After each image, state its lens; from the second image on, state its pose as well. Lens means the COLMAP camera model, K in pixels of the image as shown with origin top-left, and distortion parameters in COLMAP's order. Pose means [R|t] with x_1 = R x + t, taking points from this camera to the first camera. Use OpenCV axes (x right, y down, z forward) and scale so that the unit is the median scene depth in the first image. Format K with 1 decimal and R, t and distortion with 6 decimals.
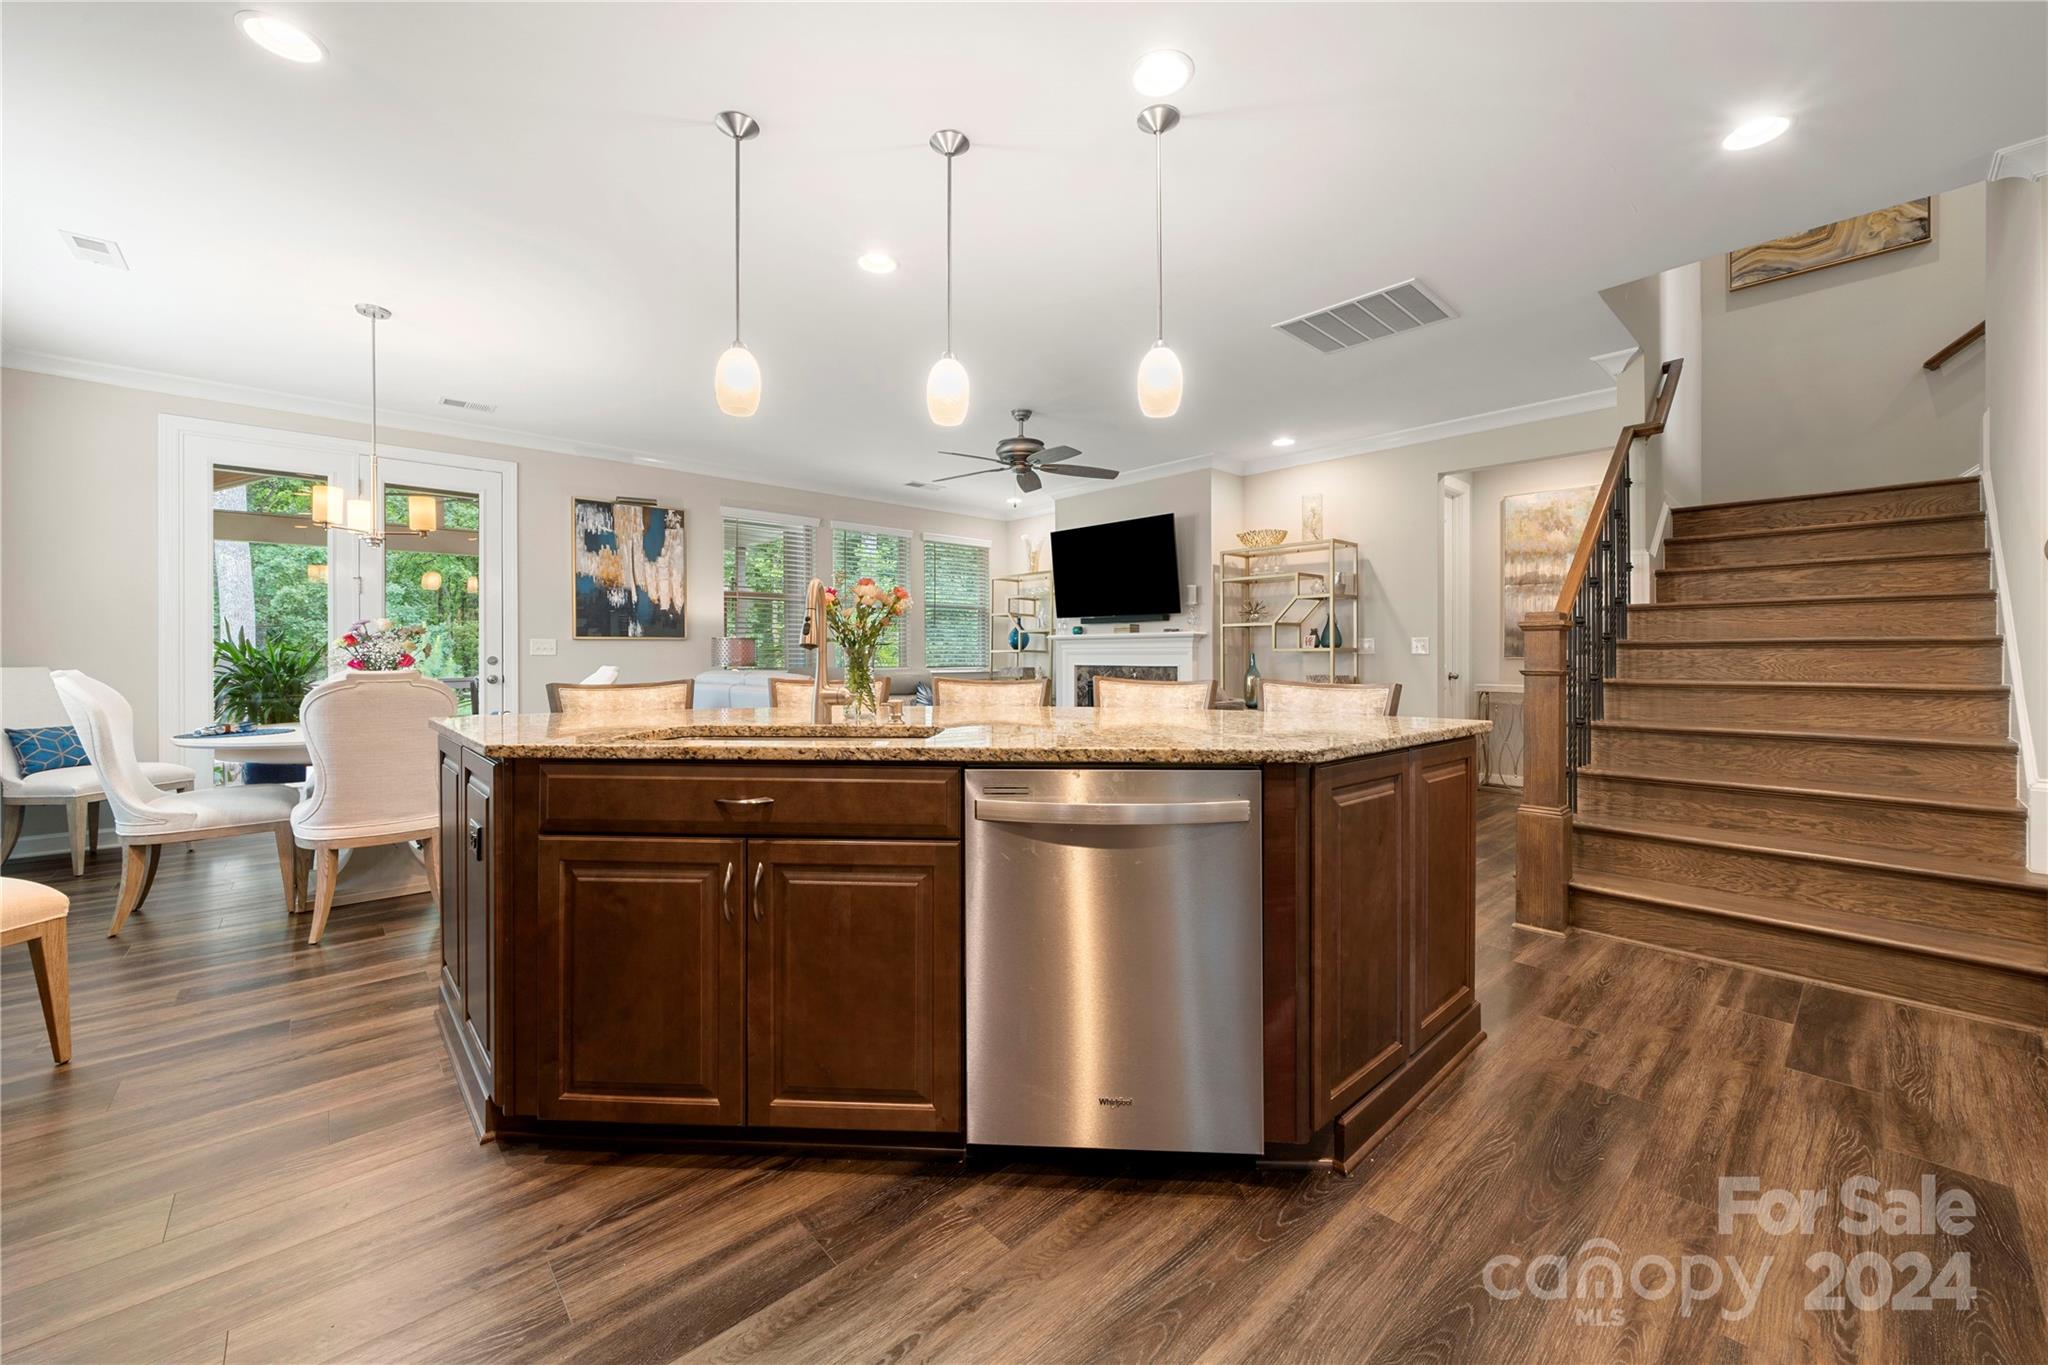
lens RADIAL K [[785.1, 0, 1019.8], [0, 785.1, 658.2], [0, 0, 1]] dist [-0.001148, 0.000028]
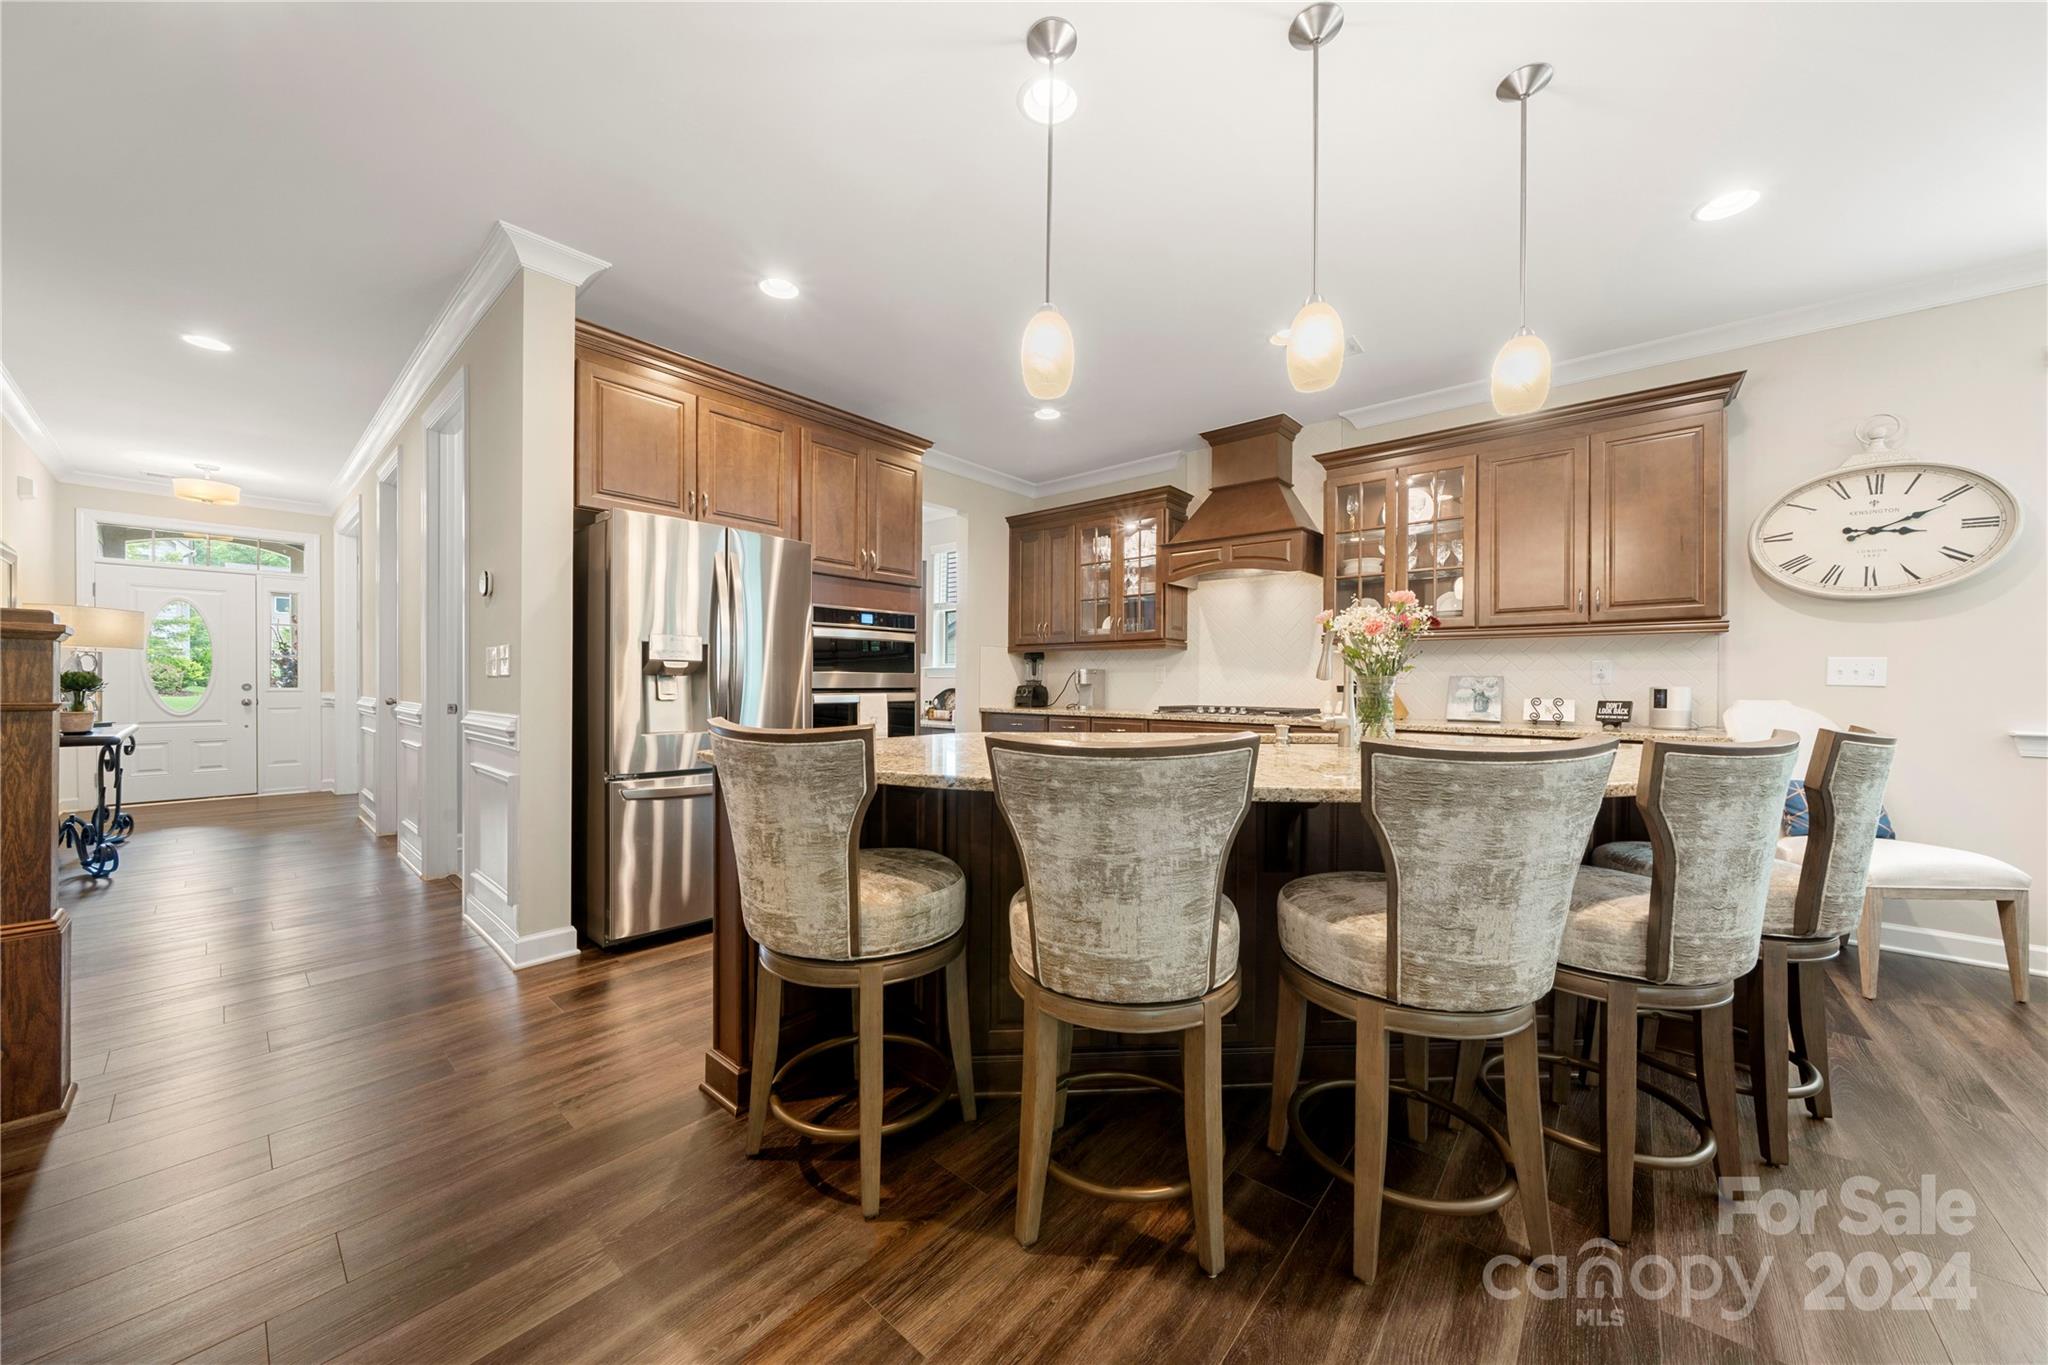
lens RADIAL K [[706.9, 0, 1019.9], [0, 706.9, 687.1], [0, 0, 1]] dist [-0.002381, -0.000129]
pose [[-0.992829, -0.004985, -0.119443, 0.116460], [-0.006344, 0.999919, 0.010999, -0.003693], [0.119378, 0.011678, -0.992780, 0.694167]]
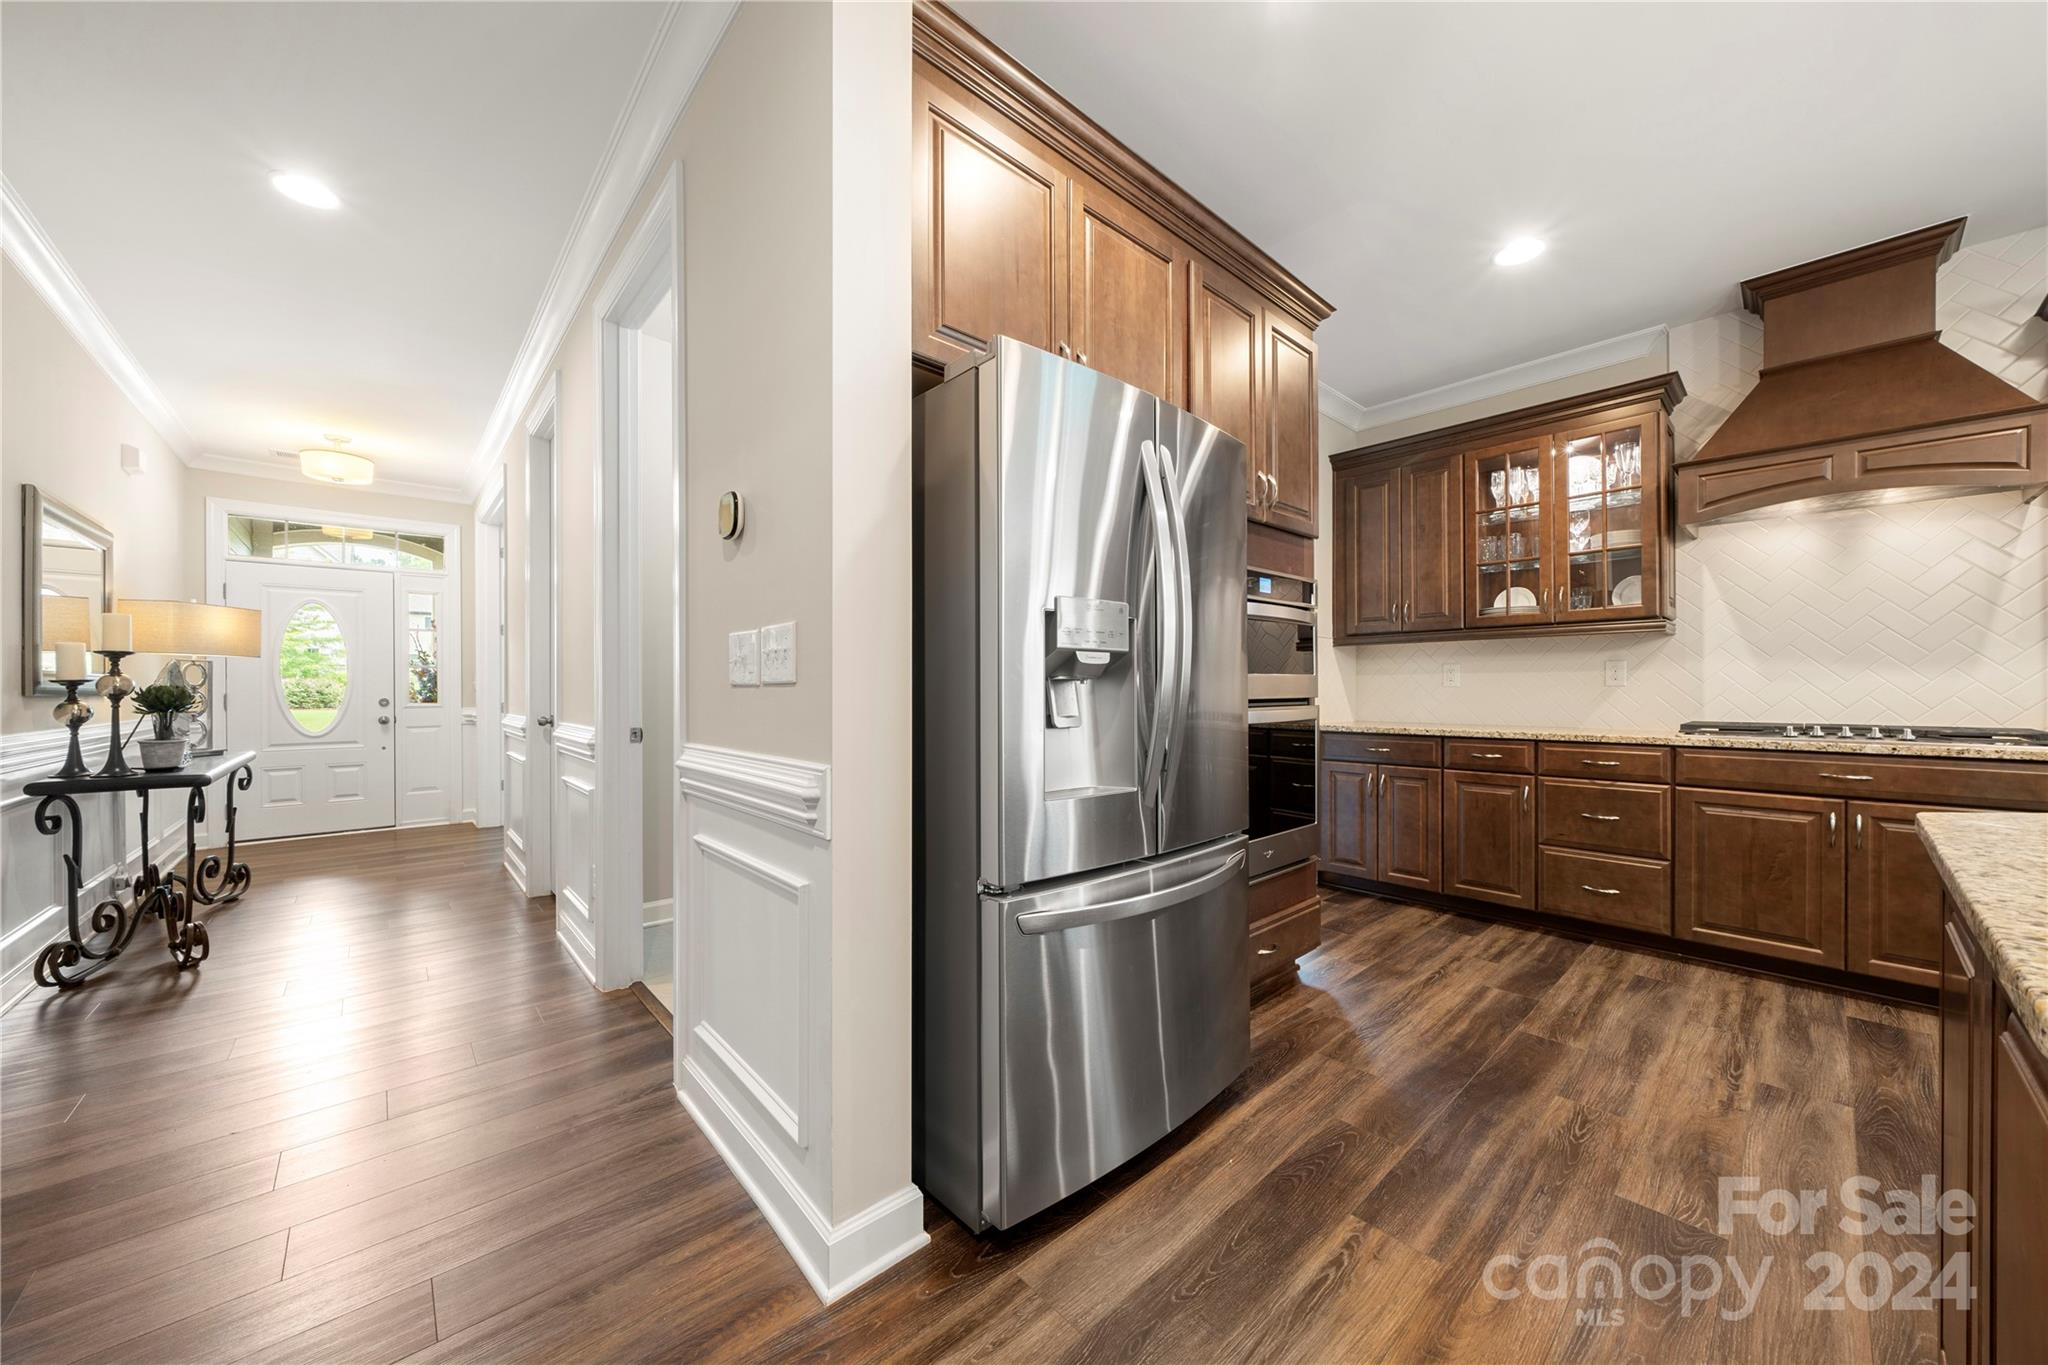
lens RADIAL K [[721.7, 0, 1019.8], [0, 721.7, 687.1], [0, 0, 1]] dist [-0.001353, -0.000102]
pose [[-0.999987, 0.003748, 0.003318, 0.317256], [0.003752, 0.999992, 0.001183, -0.002673], [-0.003313, 0.001195, -0.999994, 0.434601]]
